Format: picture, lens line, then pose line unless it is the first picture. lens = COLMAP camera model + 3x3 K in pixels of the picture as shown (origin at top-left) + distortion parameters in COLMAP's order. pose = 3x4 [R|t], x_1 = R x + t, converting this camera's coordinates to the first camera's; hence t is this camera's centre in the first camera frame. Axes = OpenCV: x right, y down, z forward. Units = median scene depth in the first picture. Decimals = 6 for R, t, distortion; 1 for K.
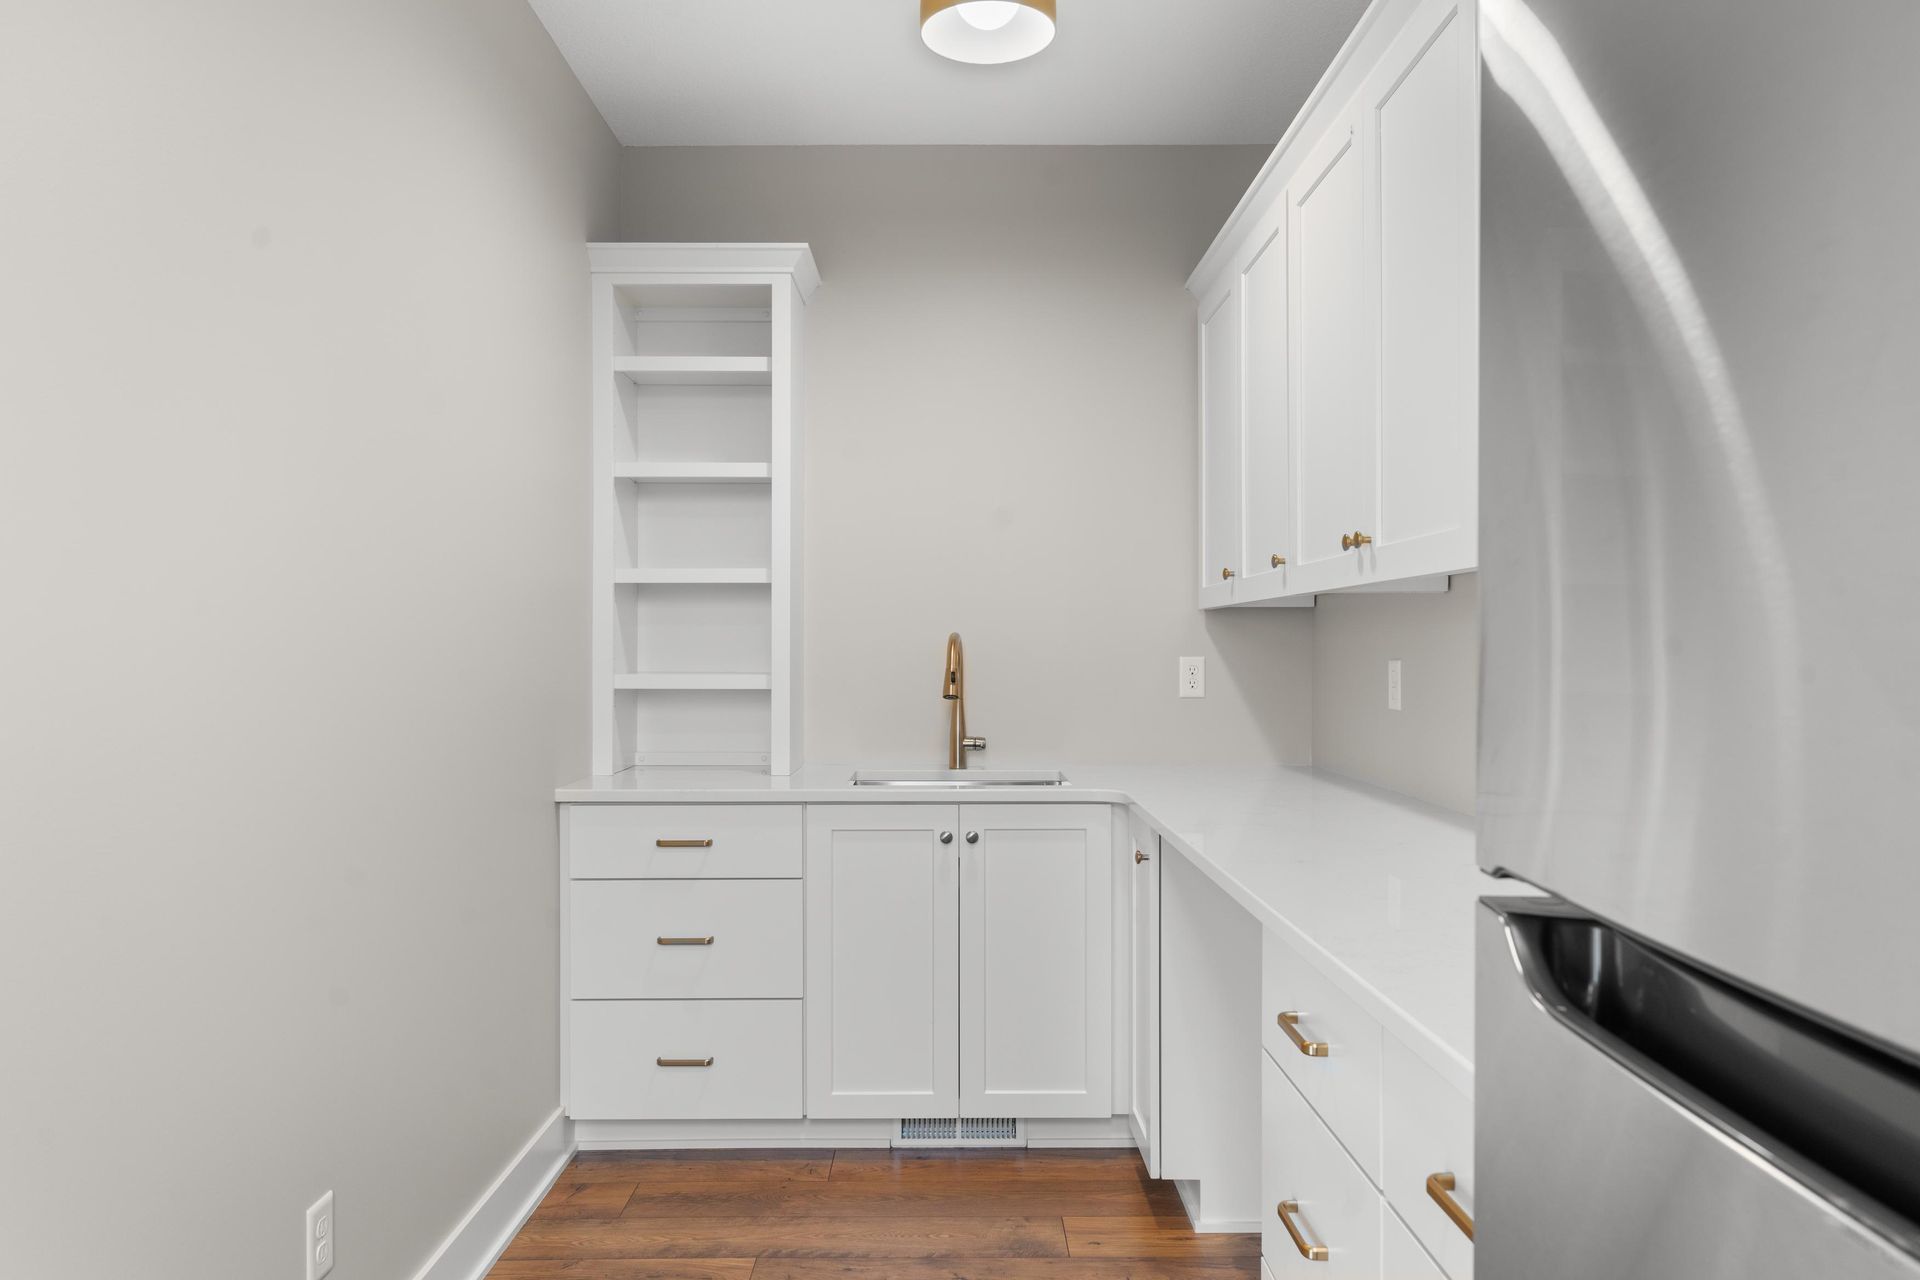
lens RADIAL K [[1283.0, 0, 961.2], [0, 1283.0, 653.8], [0, 0, 1]] dist [0.005064, -0.002168]
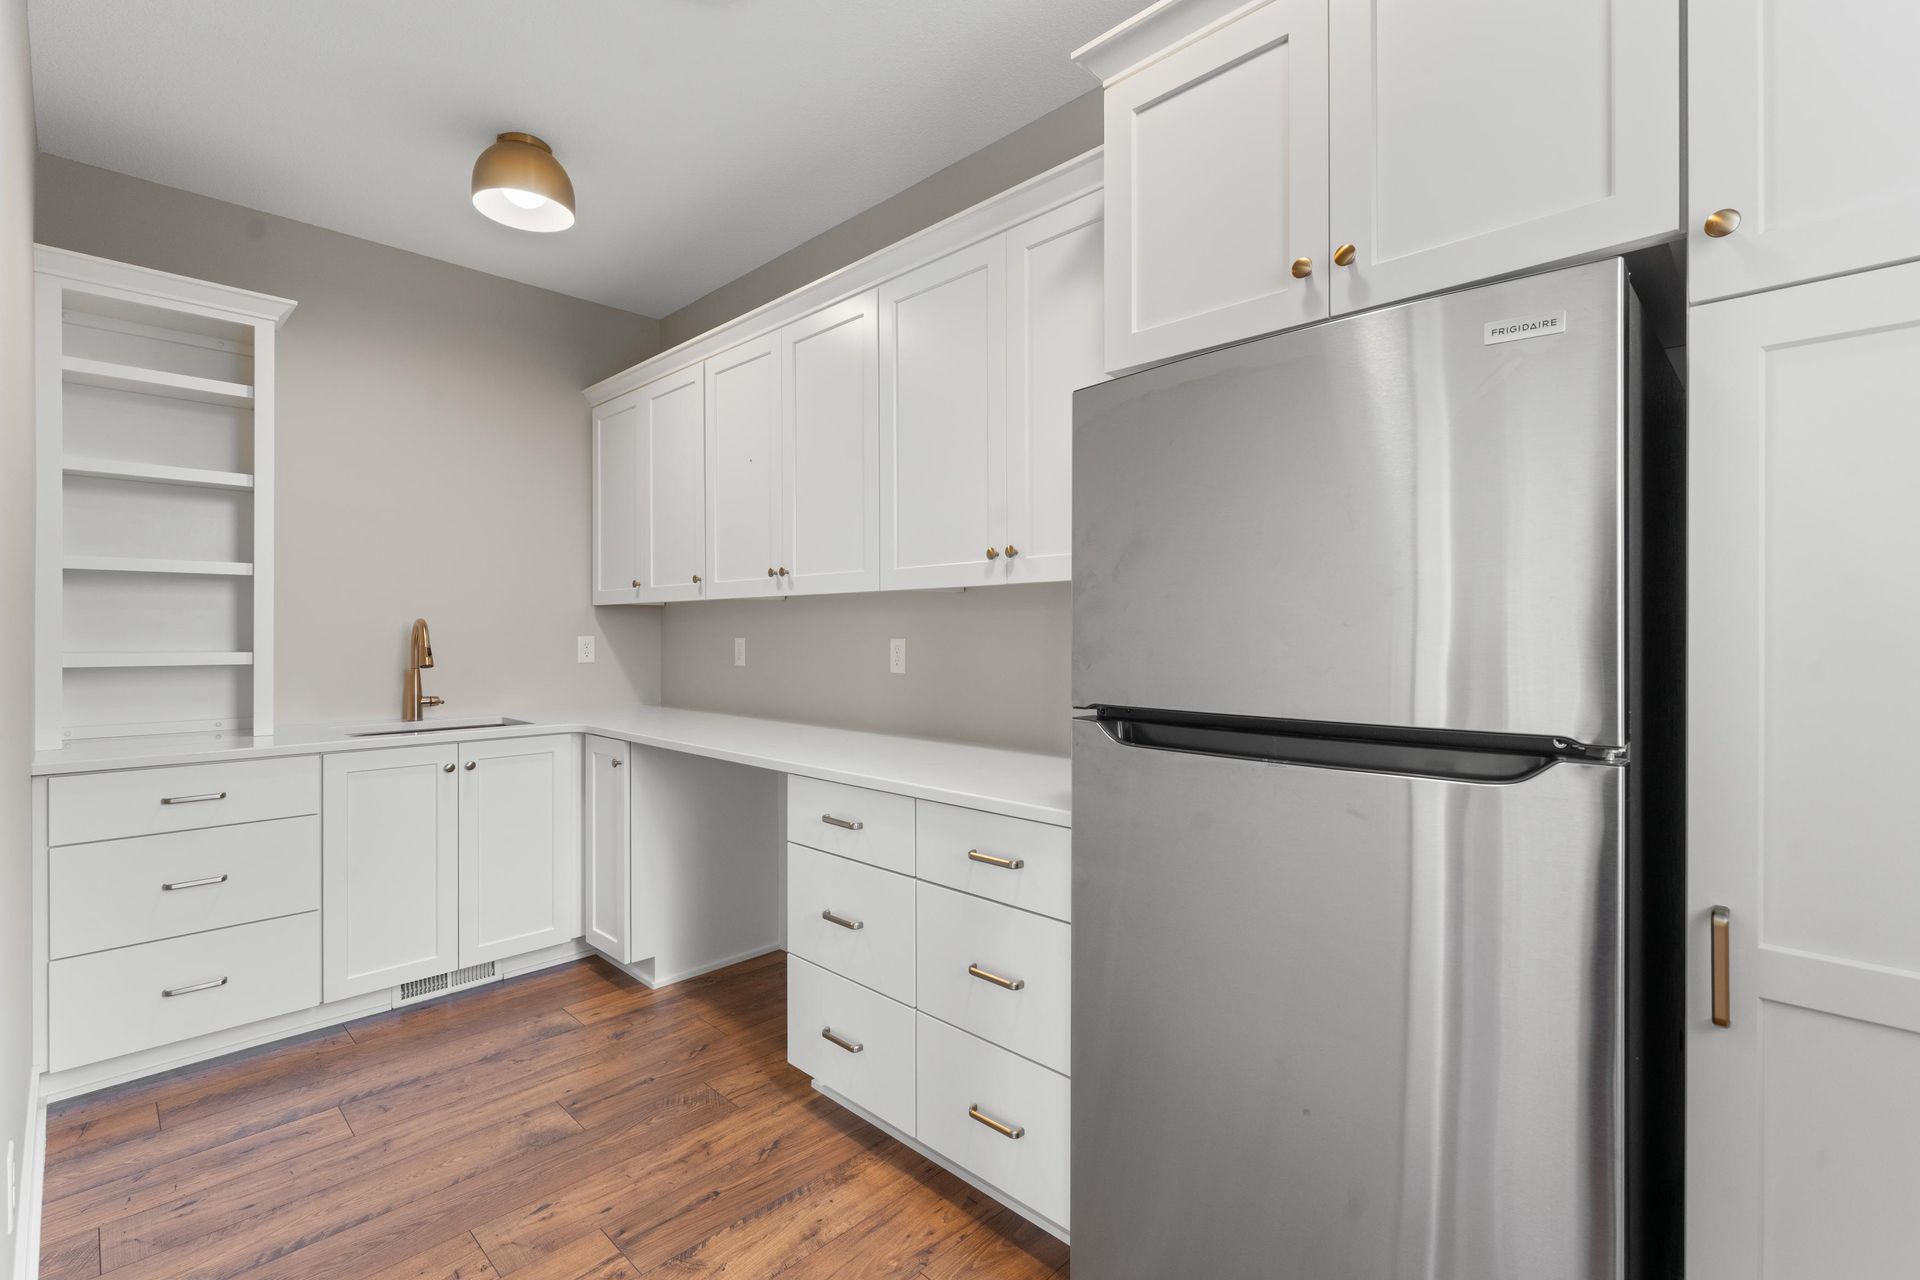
lens RADIAL K [[862.7, 0, 954.0], [0, 862.7, 632.6], [0, 0, 1]] dist [-0.000969, 0.000262]
pose [[0.699227, -0.000346, 0.714900, -0.288900], [0.001300, 0.999999, -0.000788, -0.000632], [-0.714898, 0.001480, 0.699227, -0.033659]]
